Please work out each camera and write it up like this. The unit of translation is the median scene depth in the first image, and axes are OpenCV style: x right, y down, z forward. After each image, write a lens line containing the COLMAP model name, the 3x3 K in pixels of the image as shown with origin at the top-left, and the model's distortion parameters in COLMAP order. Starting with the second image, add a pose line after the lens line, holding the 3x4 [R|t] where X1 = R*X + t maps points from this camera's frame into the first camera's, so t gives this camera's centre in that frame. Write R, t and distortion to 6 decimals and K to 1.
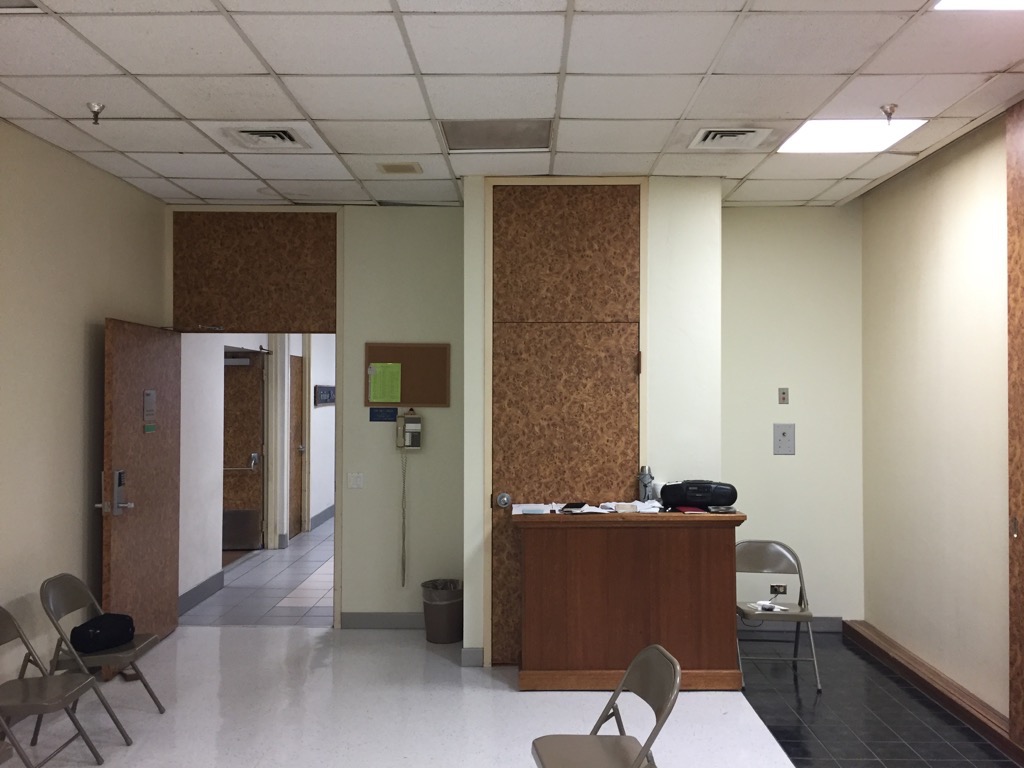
lens RADIAL K [[876.6, 0, 512.4], [0, 876.6, 378.2], [0, 0, 1]] dist [0.079503, -0.117504]
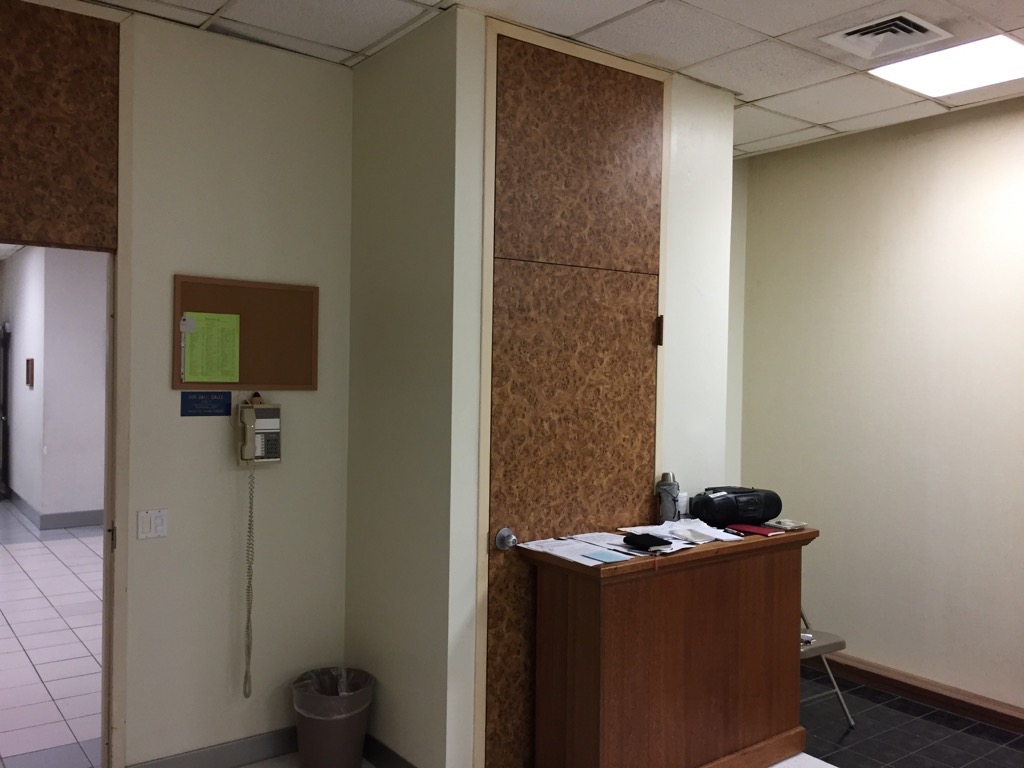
lens RADIAL K [[876.6, 0, 514.2], [0, 876.6, 378.5], [0, 0, 1]] dist [0.079503, -0.117504]
pose [[0.791507, 0.002979, 0.611153, -0.392508], [-0.026544, 0.999212, 0.029507, 0.003501], [-0.610583, -0.039577, 0.790962, 0.495167]]
